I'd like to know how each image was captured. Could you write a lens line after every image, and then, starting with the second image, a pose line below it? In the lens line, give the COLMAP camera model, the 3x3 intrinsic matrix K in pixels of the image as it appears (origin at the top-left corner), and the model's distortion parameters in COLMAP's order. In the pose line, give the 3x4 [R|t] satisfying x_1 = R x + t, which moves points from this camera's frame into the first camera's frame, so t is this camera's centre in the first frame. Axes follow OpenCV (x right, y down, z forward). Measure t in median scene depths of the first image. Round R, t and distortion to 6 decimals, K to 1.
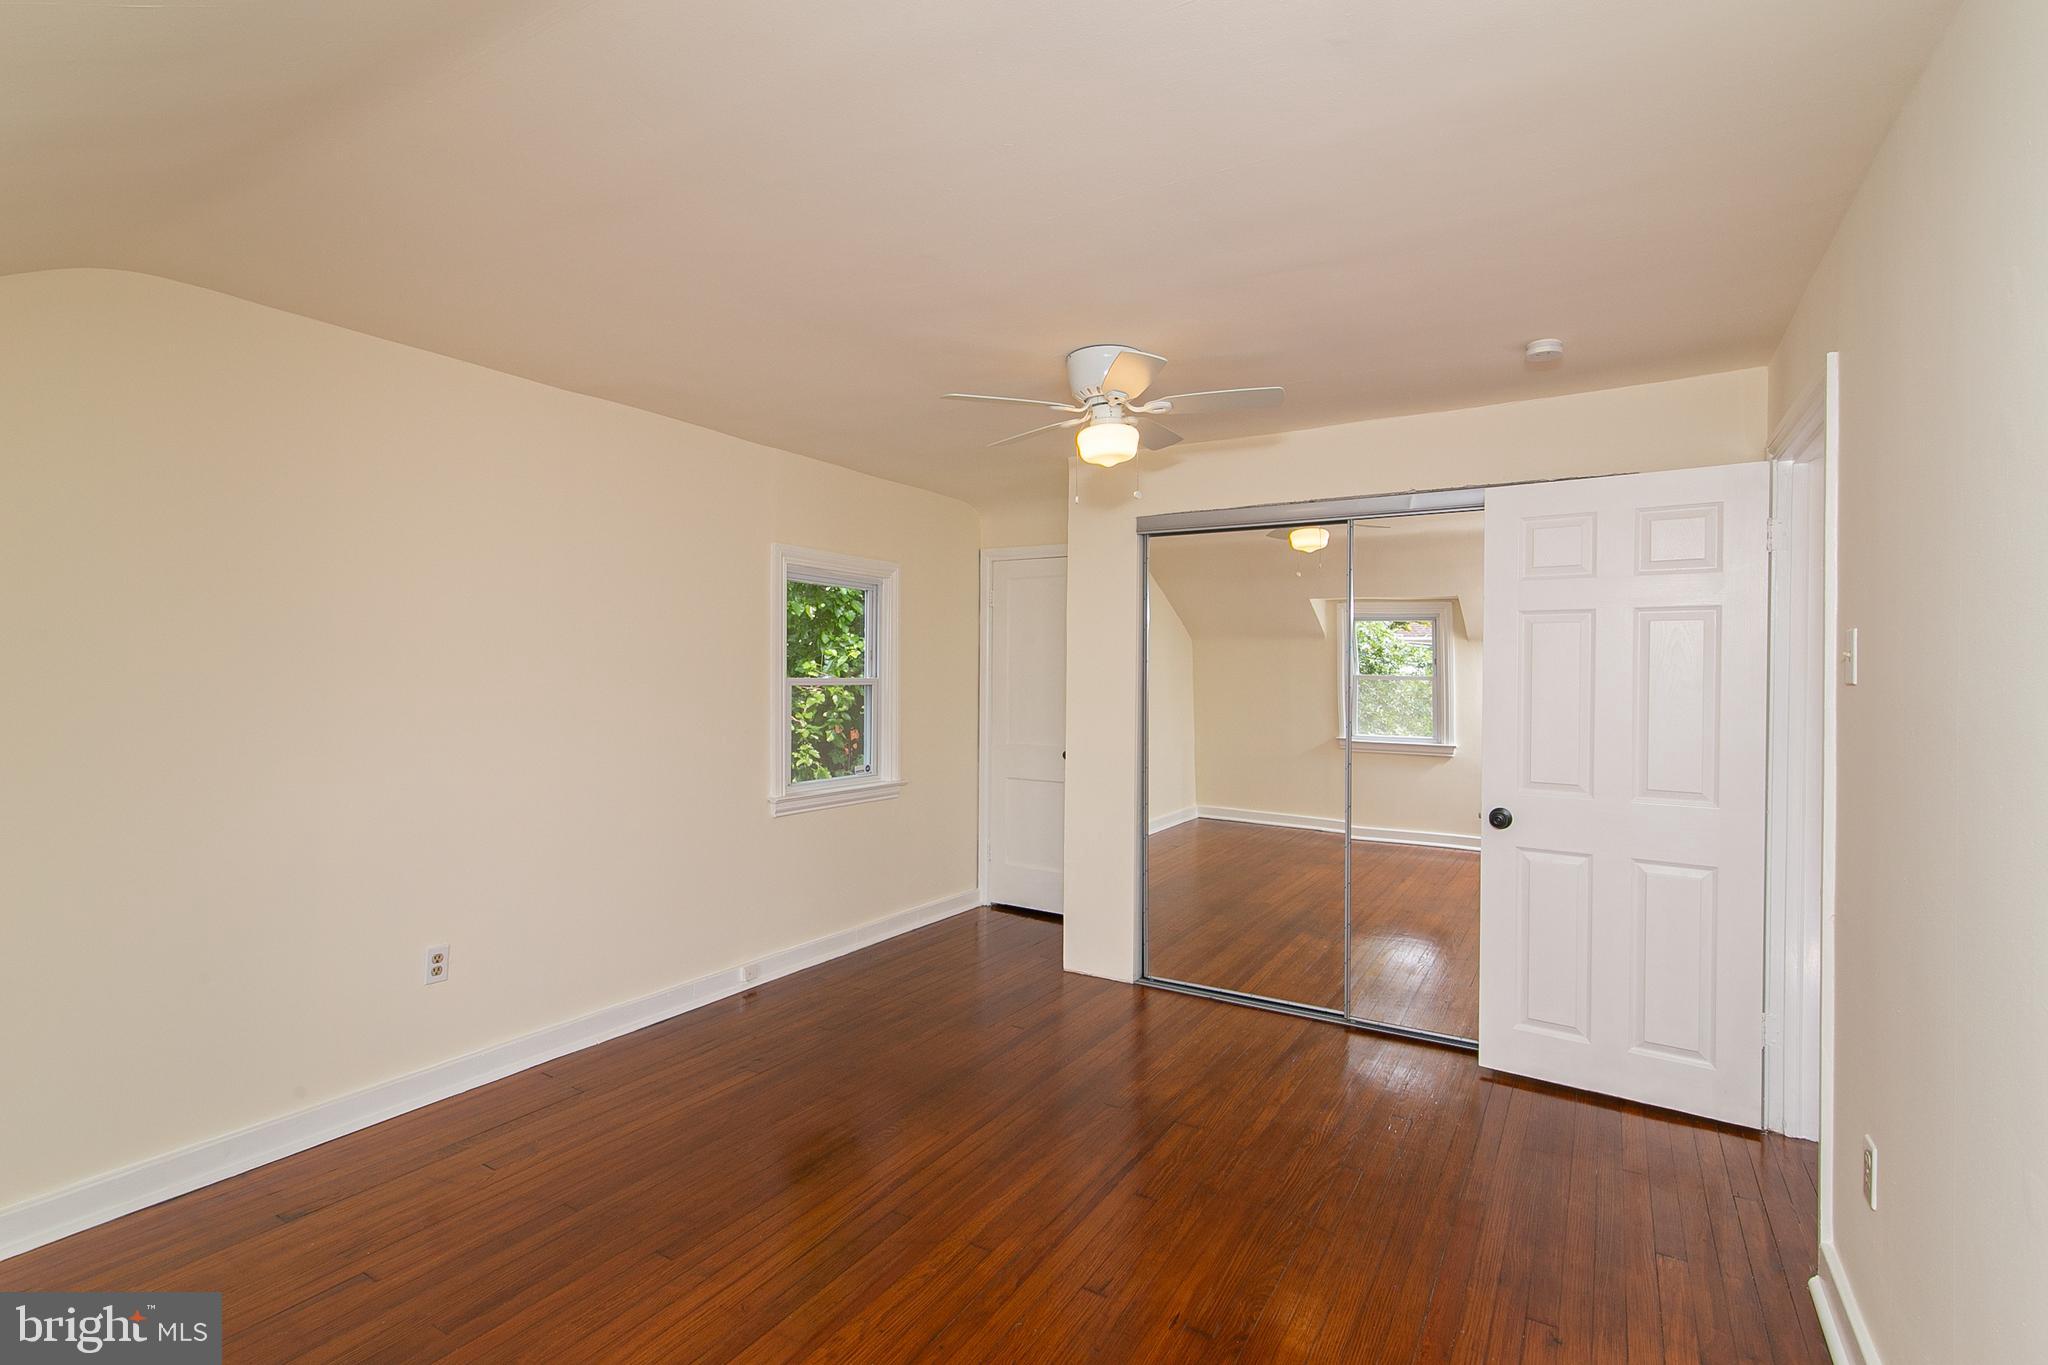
lens RADIAL K [[931.5, 0, 1029.1], [0, 931.5, 697.0], [0, 0, 1]] dist [0.001575, 0.000137]
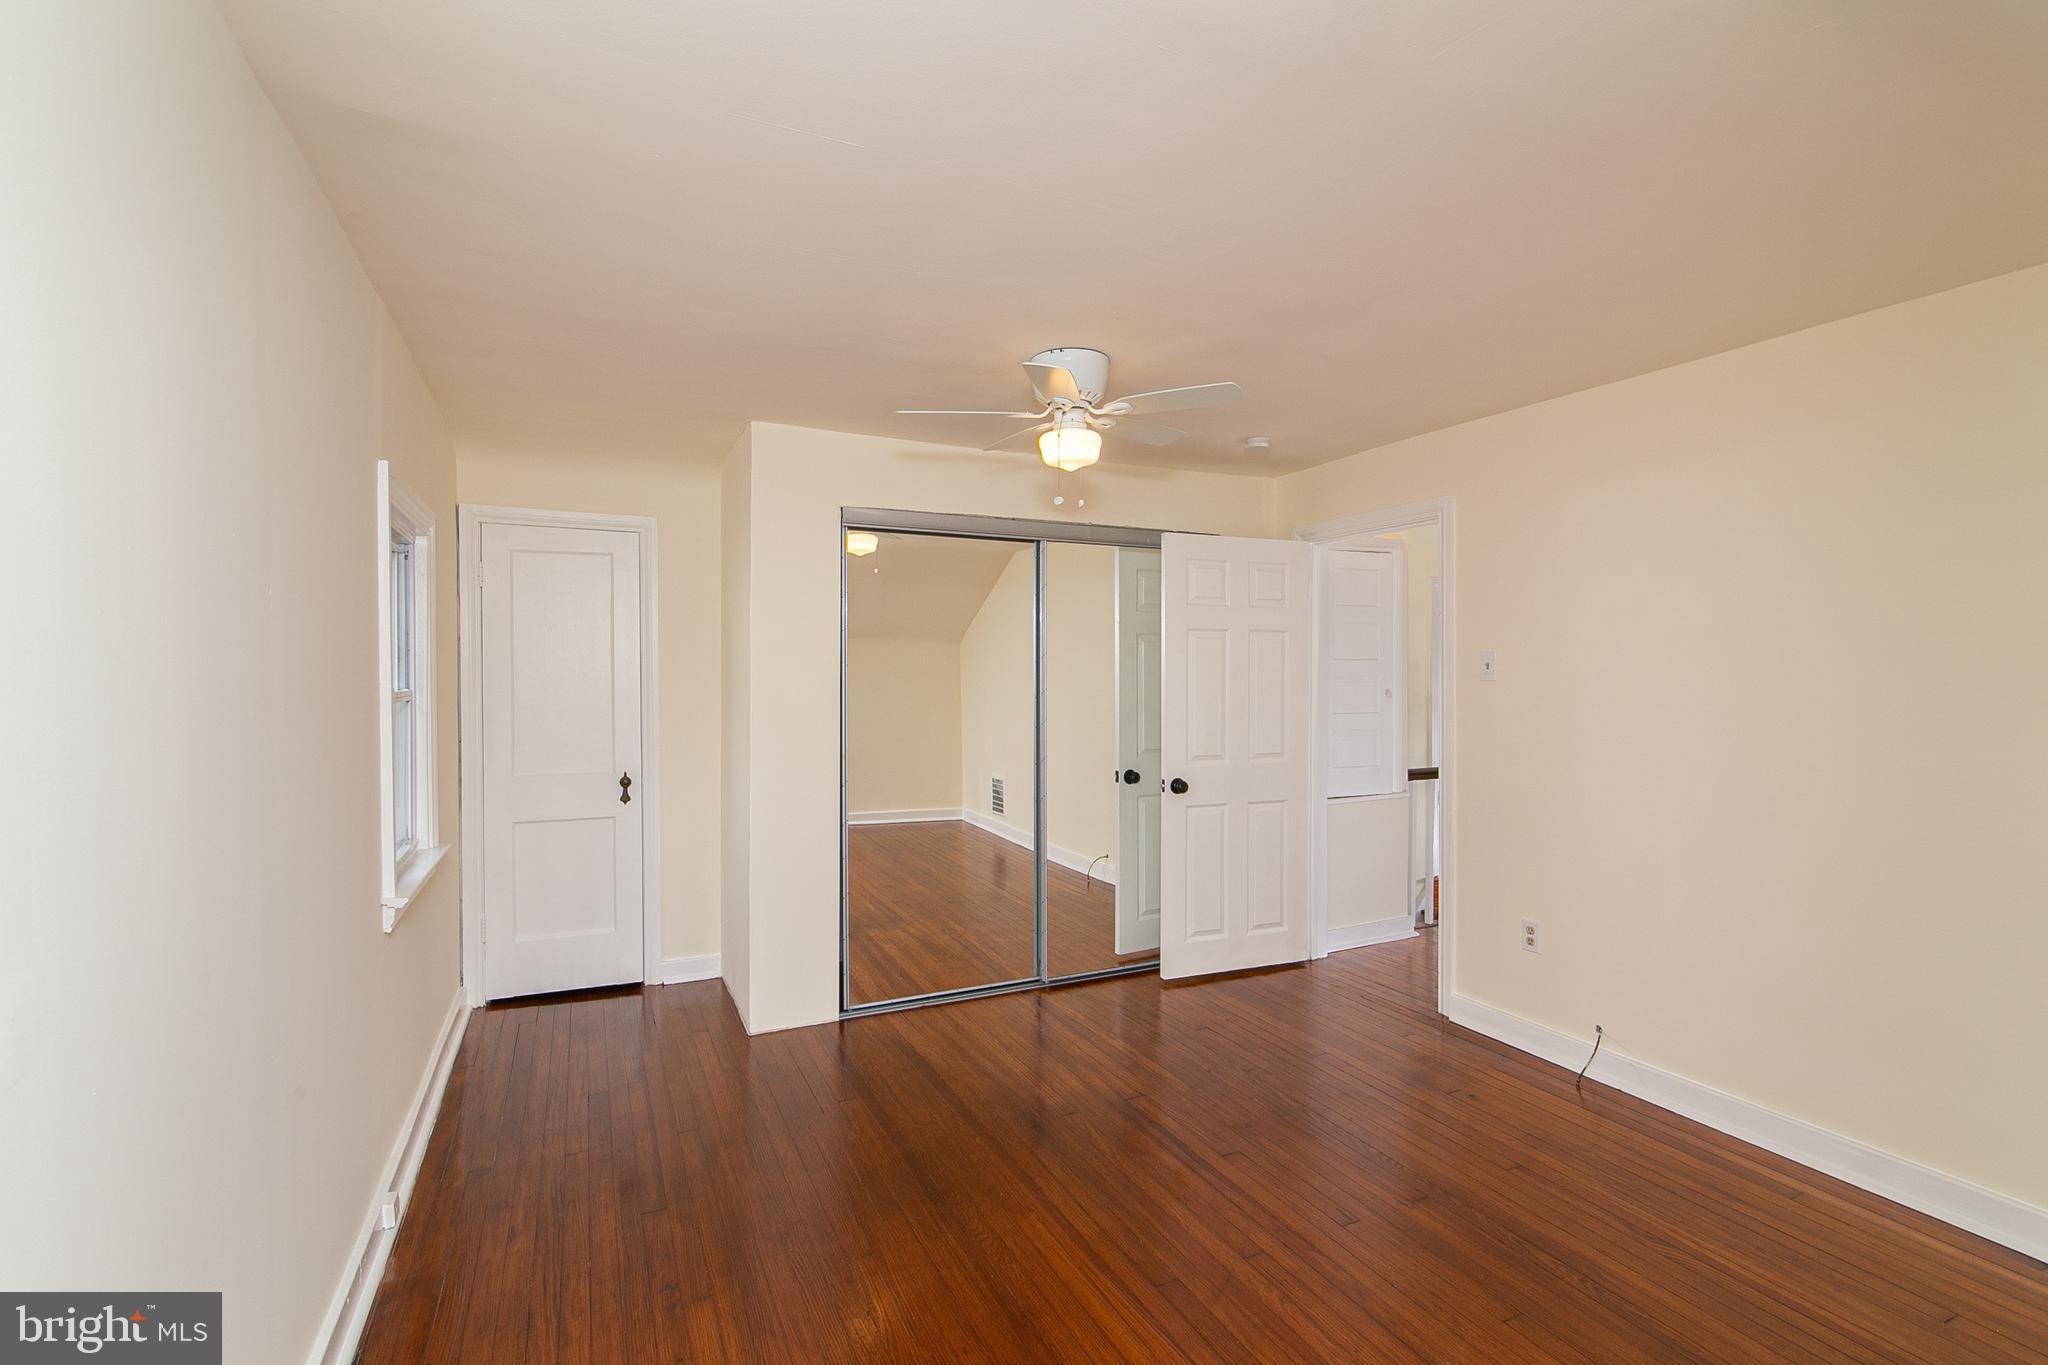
lens RADIAL K [[931.5, 0, 1029.1], [0, 931.5, 697.0], [0, 0, 1]] dist [0.001575, 0.000137]
pose [[0.548972, -0.027146, 0.835400, -0.707883], [0.025026, 0.999558, 0.016035, -0.022129], [-0.835466, 0.012104, 0.549409, 0.453620]]
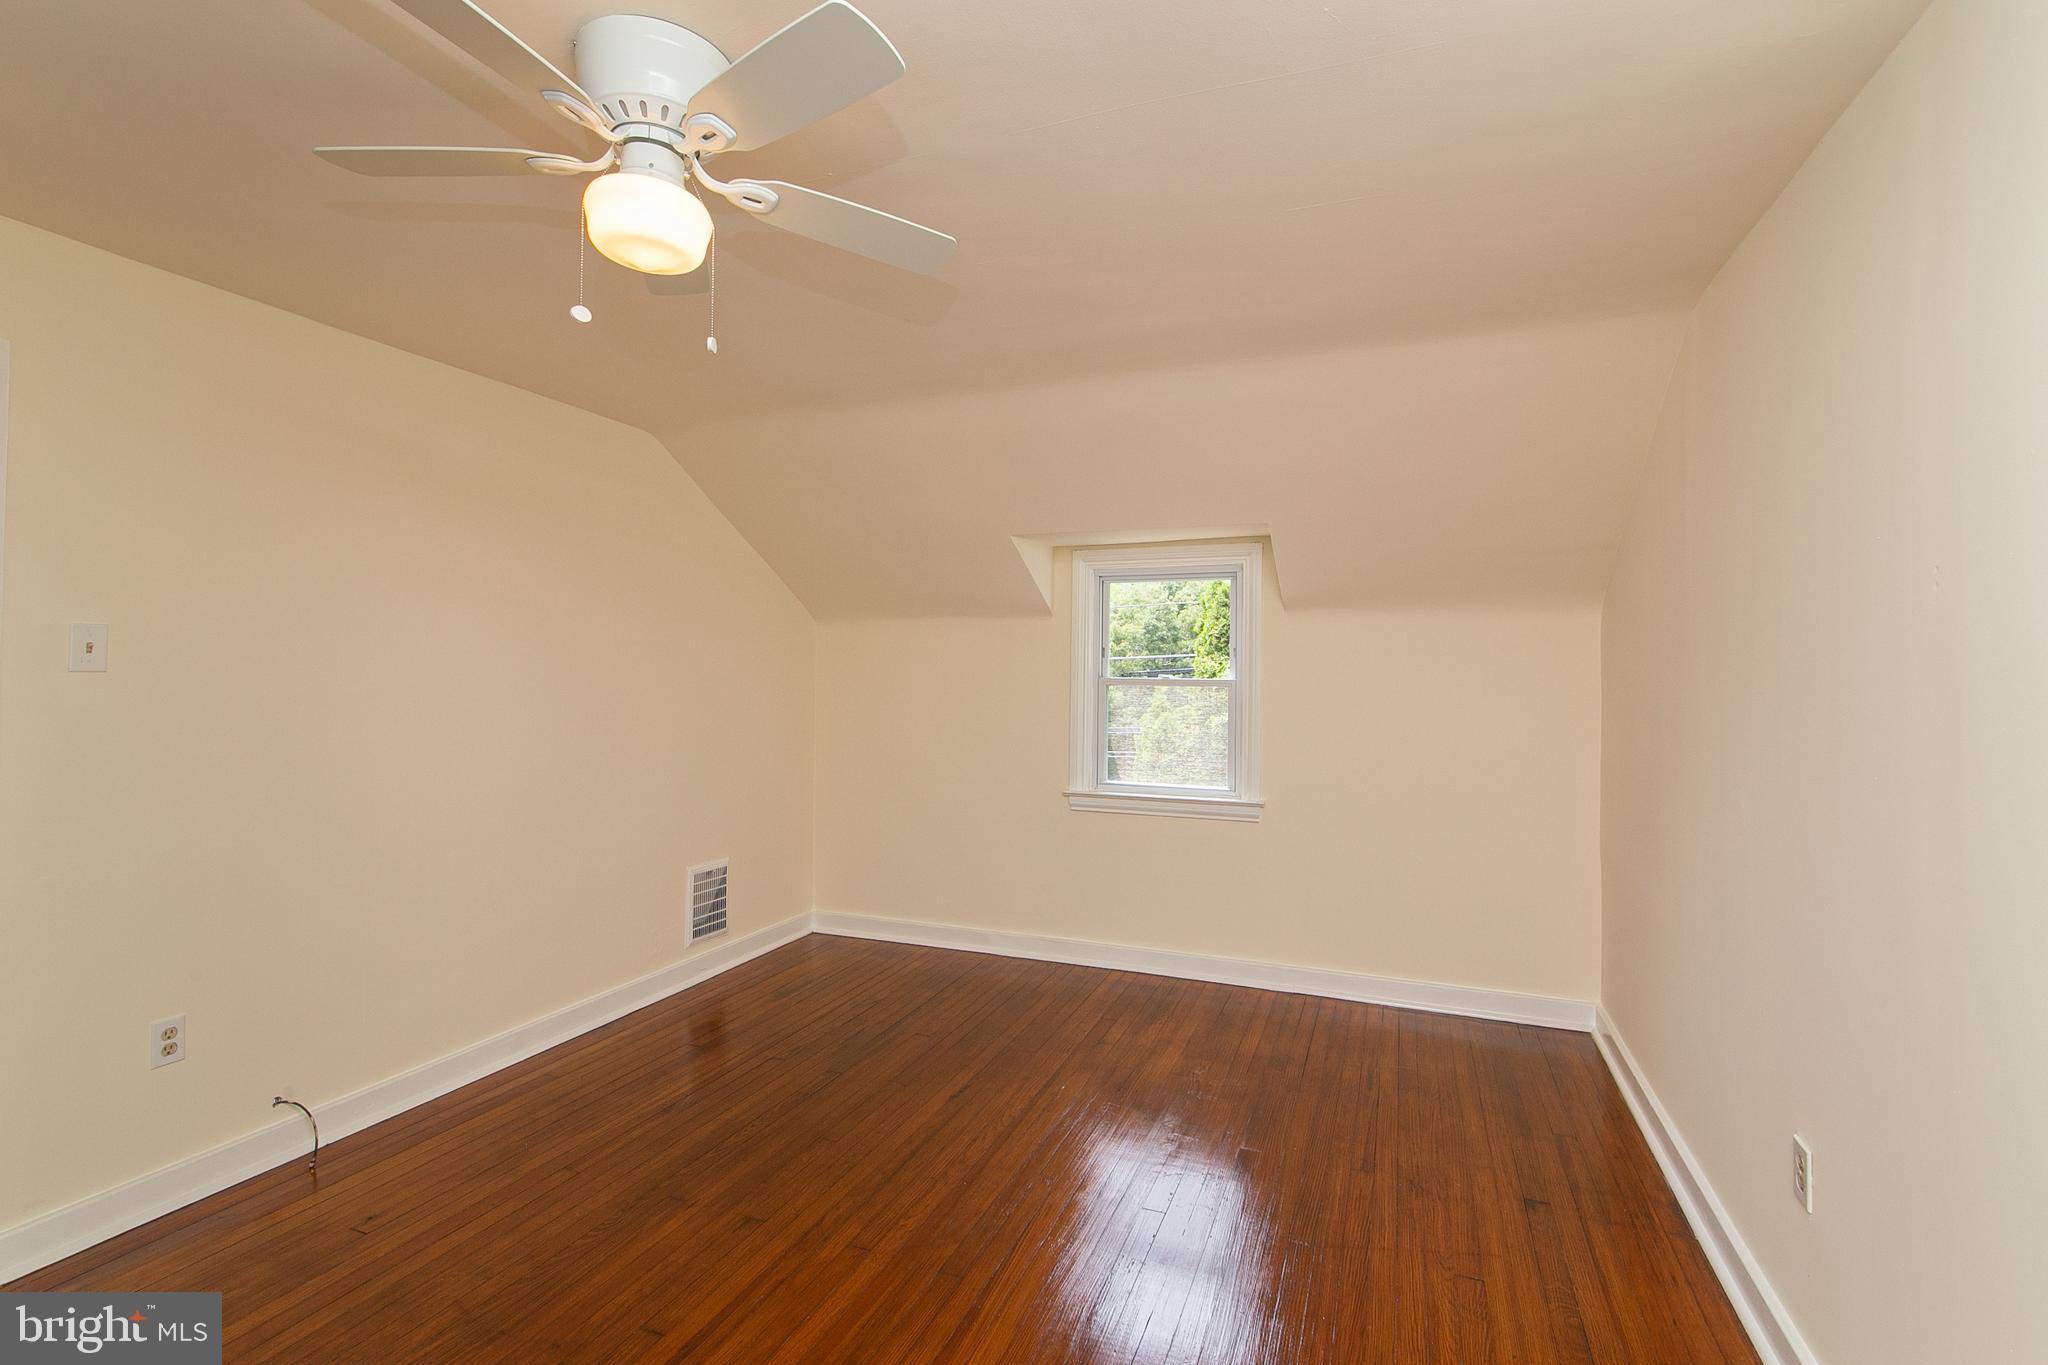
lens RADIAL K [[931.5, 0, 1029.1], [0, 931.5, 697.0], [0, 0, 1]] dist [0.001575, 0.000137]
pose [[-0.986054, -0.009051, -0.166180, -0.041739], [-0.017019, 0.998769, 0.046586, -0.033202], [0.165554, 0.048765, -0.984994, 1.395958]]
